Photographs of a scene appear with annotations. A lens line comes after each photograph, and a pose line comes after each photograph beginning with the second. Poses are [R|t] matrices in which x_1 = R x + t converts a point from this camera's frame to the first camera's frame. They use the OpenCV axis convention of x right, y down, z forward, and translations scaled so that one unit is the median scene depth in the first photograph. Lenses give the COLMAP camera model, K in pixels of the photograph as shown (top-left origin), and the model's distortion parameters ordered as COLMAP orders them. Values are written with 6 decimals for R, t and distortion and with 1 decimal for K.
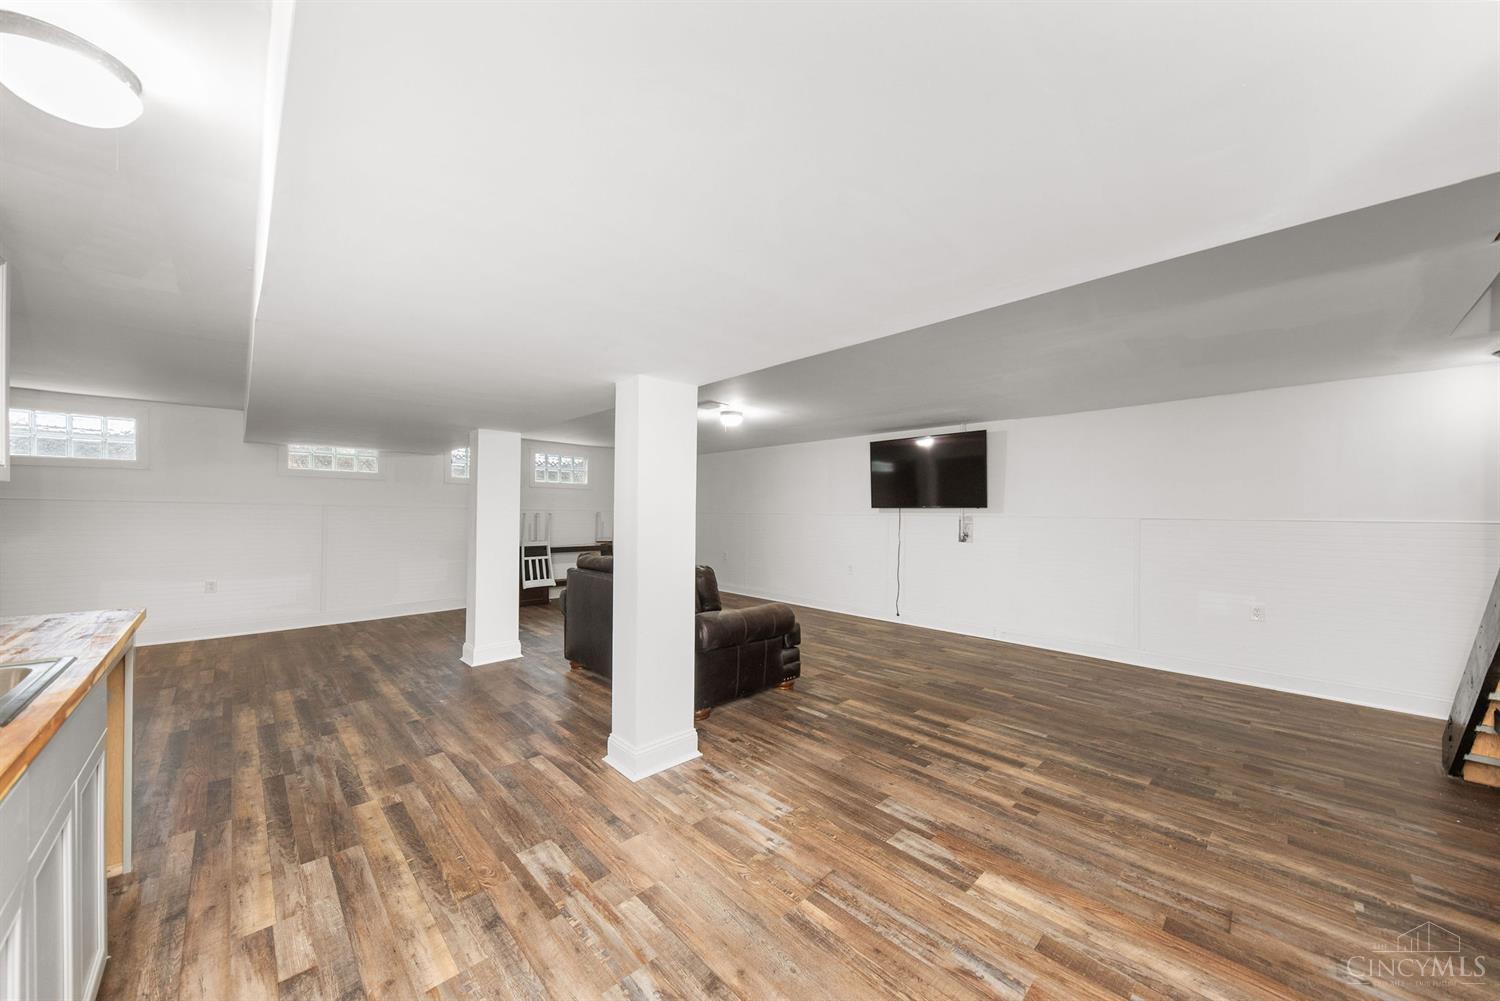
lens RADIAL K [[519.9, 0, 758.1], [0, 519.9, 509.7], [0, 0, 1]] dist [-0.008497, -0.000046]
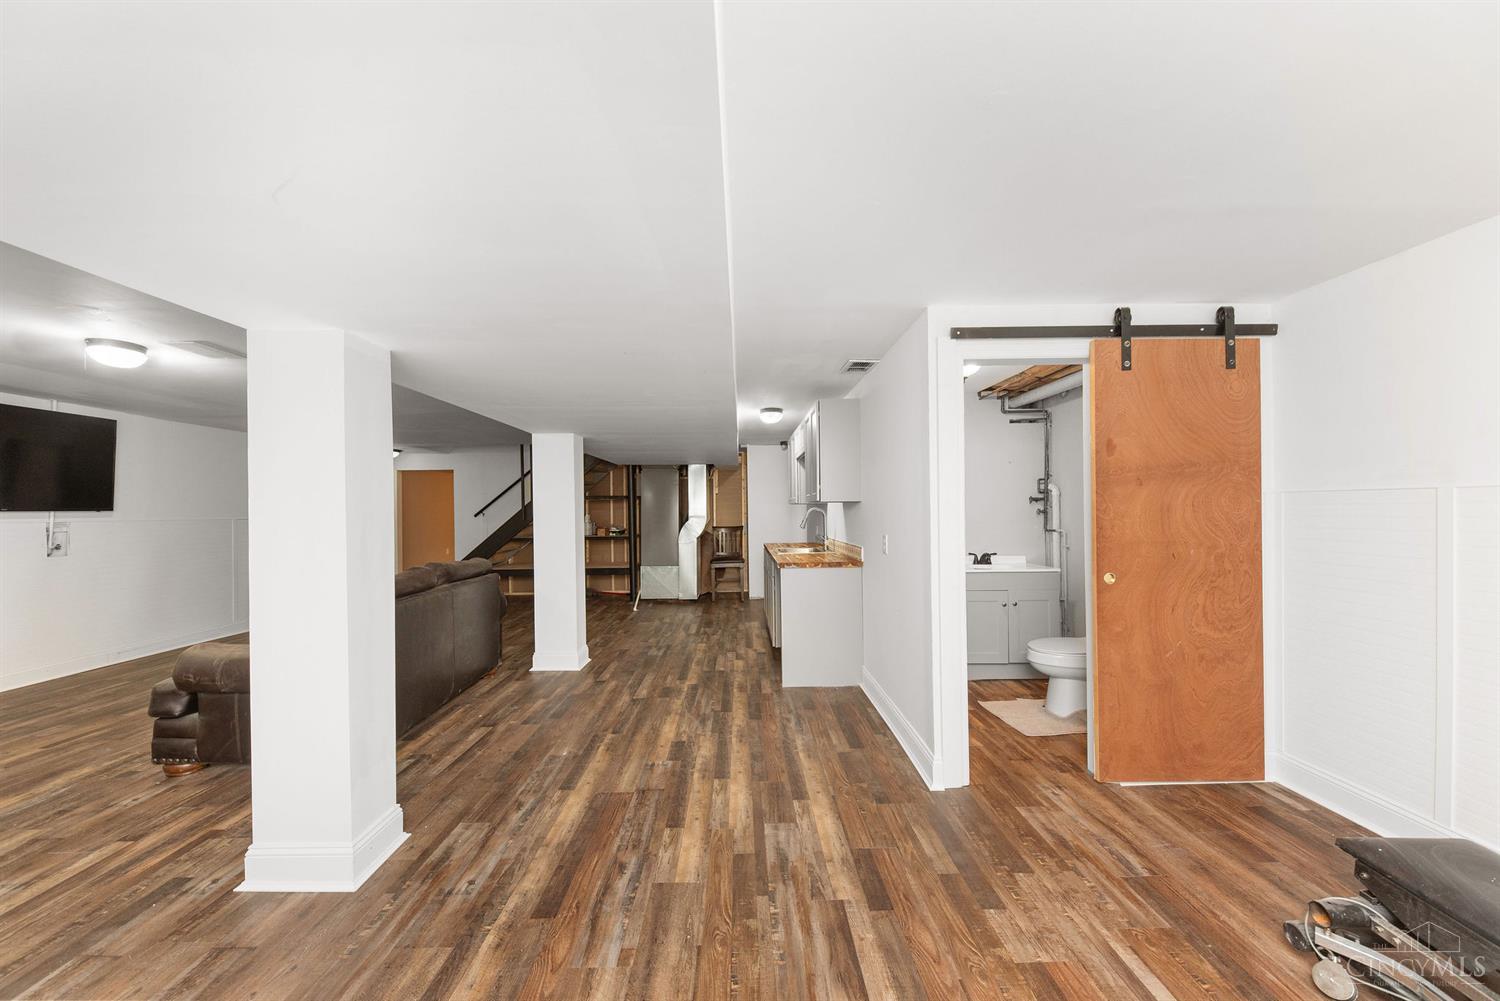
lens RADIAL K [[519.9, 0, 751.6], [0, 519.9, 505.1], [0, 0, 1]] dist [-0.008497, -0.000046]
pose [[-0.718287, 0.005522, 0.695725, -1.617034], [0.003415, 0.999984, -0.004411, -0.012273], [-0.695738, -0.000792, -0.718295, 1.611367]]
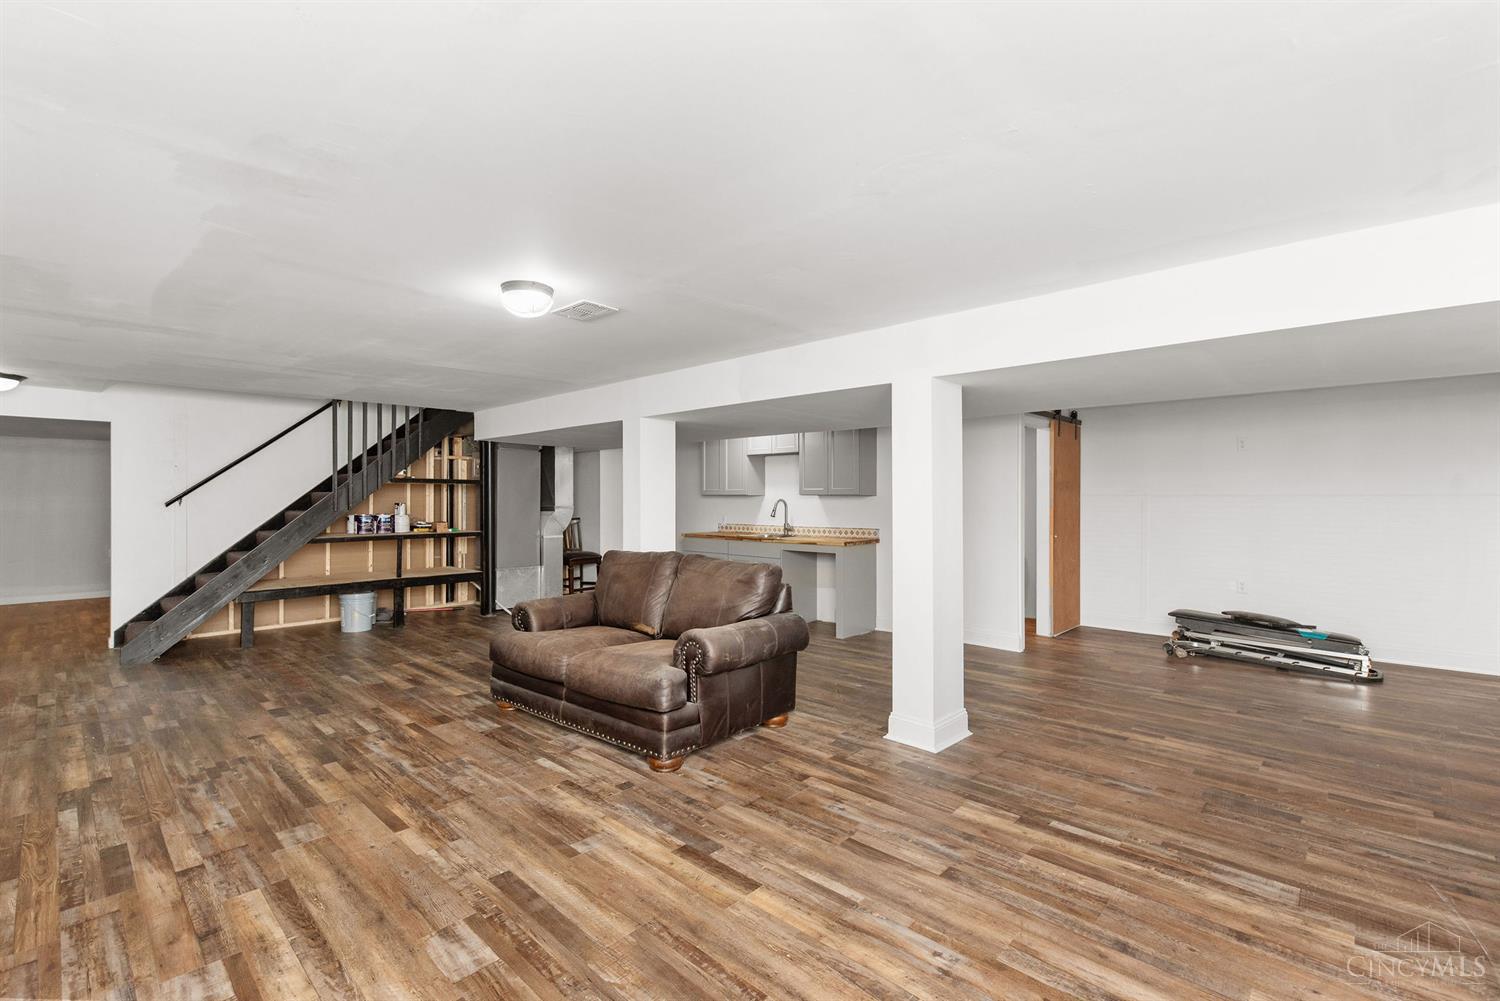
lens RADIAL K [[675.2, 0, 746.4], [0, 675.2, 502.8], [0, 0, 1]] dist [0.000496, -0.000040]
pose [[-0.999677, -0.007067, -0.024401, -0.398063], [-0.007108, 0.999973, 0.001580, 0.004294], [0.024389, 0.001753, -0.999701, 2.759095]]
